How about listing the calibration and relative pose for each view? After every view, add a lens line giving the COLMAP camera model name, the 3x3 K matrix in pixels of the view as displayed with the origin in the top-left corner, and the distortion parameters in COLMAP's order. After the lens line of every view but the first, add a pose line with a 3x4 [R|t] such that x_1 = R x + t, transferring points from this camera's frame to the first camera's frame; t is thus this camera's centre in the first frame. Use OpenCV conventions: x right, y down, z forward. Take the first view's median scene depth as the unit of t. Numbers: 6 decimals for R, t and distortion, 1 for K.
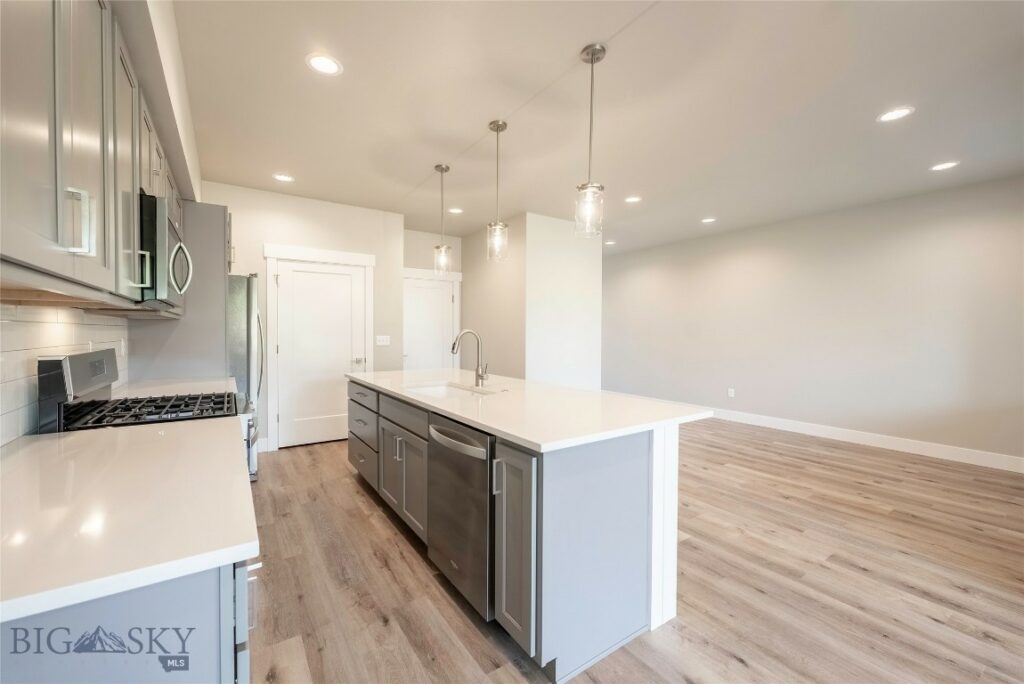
lens RADIAL K [[411.2, 0, 509.9], [0, 411.2, 339.6], [0, 0, 1]] dist [0.000977, -0.000330]
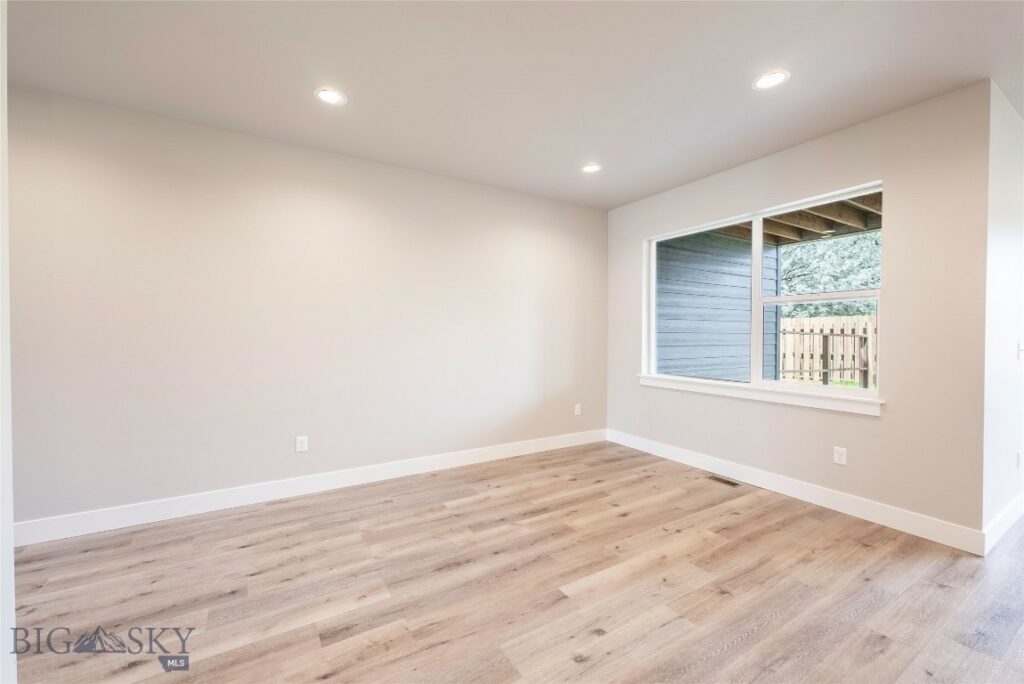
lens RADIAL K [[411.2, 0, 507.3], [0, 411.2, 336.6], [0, 0, 1]] dist [0.000977, -0.000330]
pose [[0.063041, -0.015129, 0.997896, 0.017367], [0.019325, 0.999716, 0.013936, -0.027464], [-0.997824, 0.018405, 0.063316, 1.227217]]
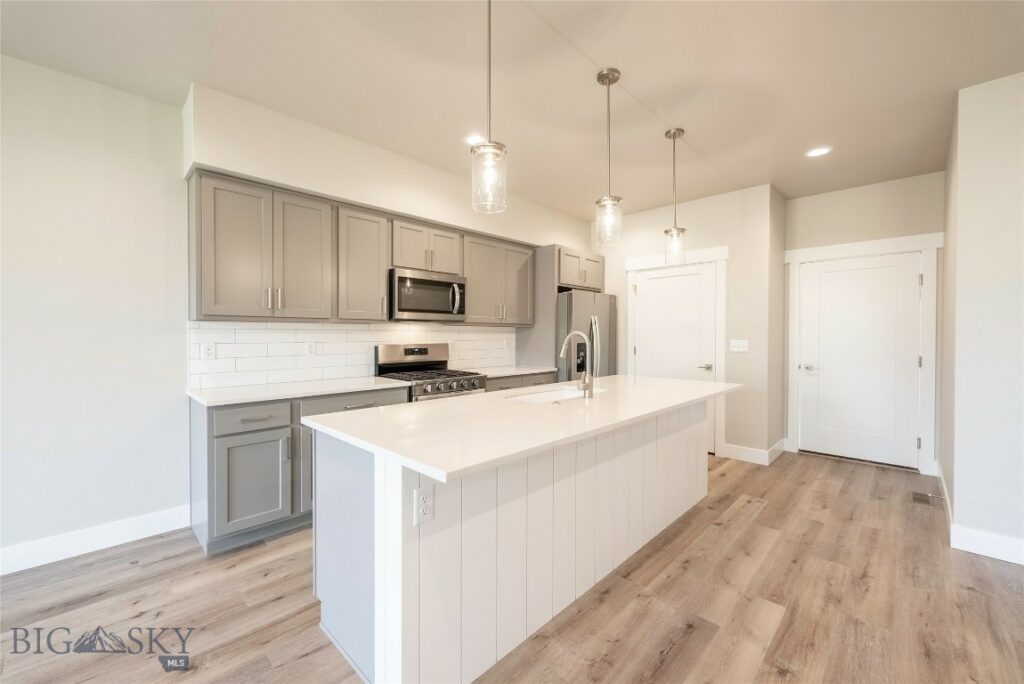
lens RADIAL K [[411.2, 0, 508.2], [0, 411.2, 339.8], [0, 0, 1]] dist [0.000977, -0.000330]
pose [[0.195865, 0.009949, -0.980580, 0.617536], [-0.020021, 0.999781, 0.006145, -0.007881], [0.980426, 0.018429, 0.196021, 0.568030]]
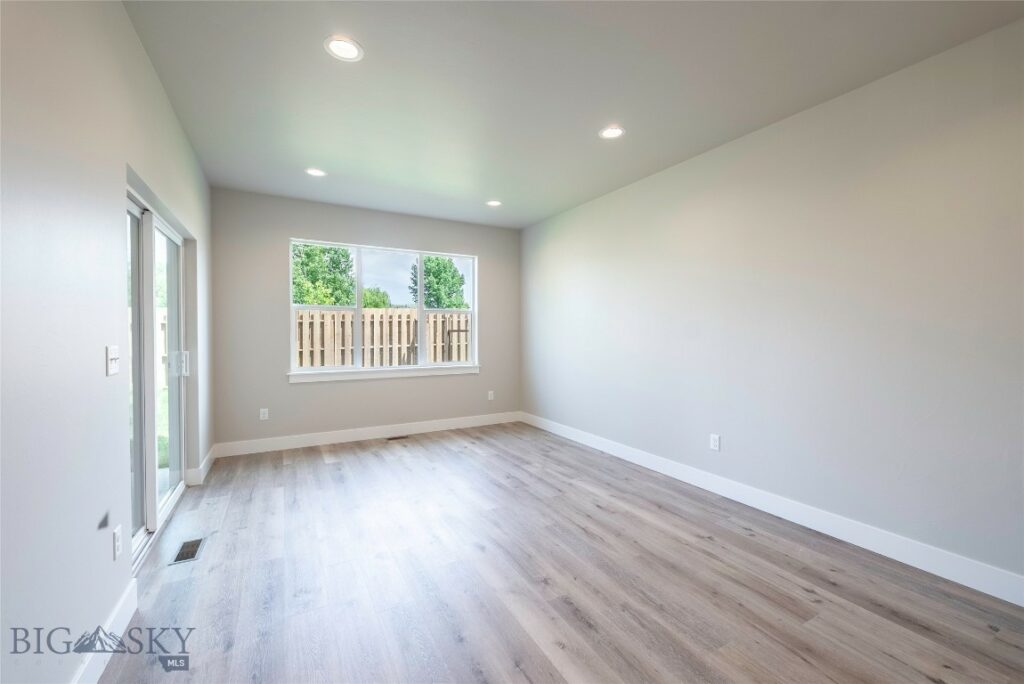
lens RADIAL K [[411.2, 0, 509.3], [0, 411.2, 337.6], [0, 0, 1]] dist [0.000977, -0.000330]
pose [[-0.995500, -0.003620, 0.094697, 0.402857], [-0.000637, 0.999503, 0.031507, -0.012703], [-0.094764, 0.031305, -0.995007, 0.676133]]
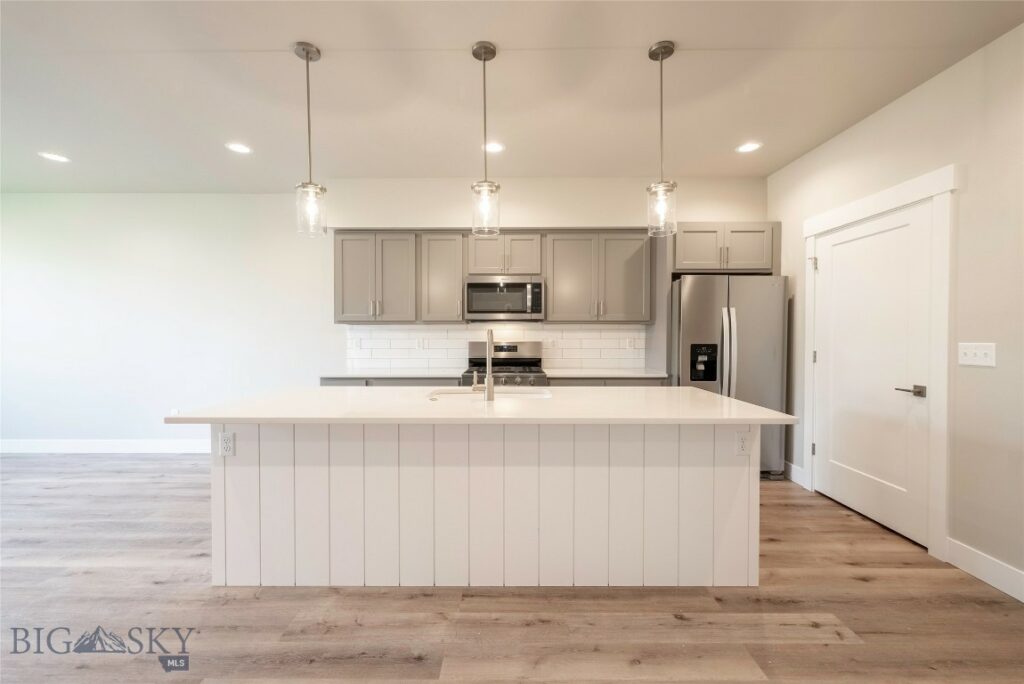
lens RADIAL K [[411.2, 0, 508.3], [0, 411.2, 340.2], [0, 0, 1]] dist [0.000977, -0.000330]
pose [[-0.568616, 0.011803, -0.822518, 0.473517], [-0.017717, 0.999489, 0.026591, -0.021775], [0.822412, 0.029693, -0.568117, 1.257337]]
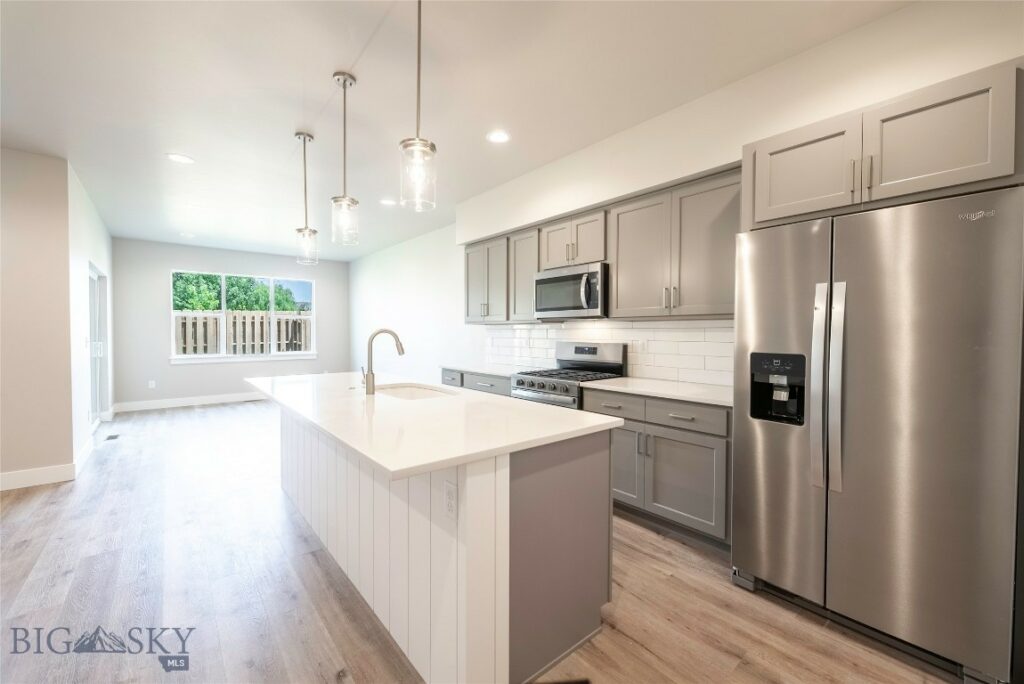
lens RADIAL K [[411.2, 0, 509.3], [0, 411.2, 339.3], [0, 0, 1]] dist [0.000977, -0.000330]
pose [[-0.995699, -0.002211, -0.092616, -0.243741], [-0.005705, 0.999281, 0.037477, -0.031954], [0.092466, 0.037844, -0.994996, 1.600516]]
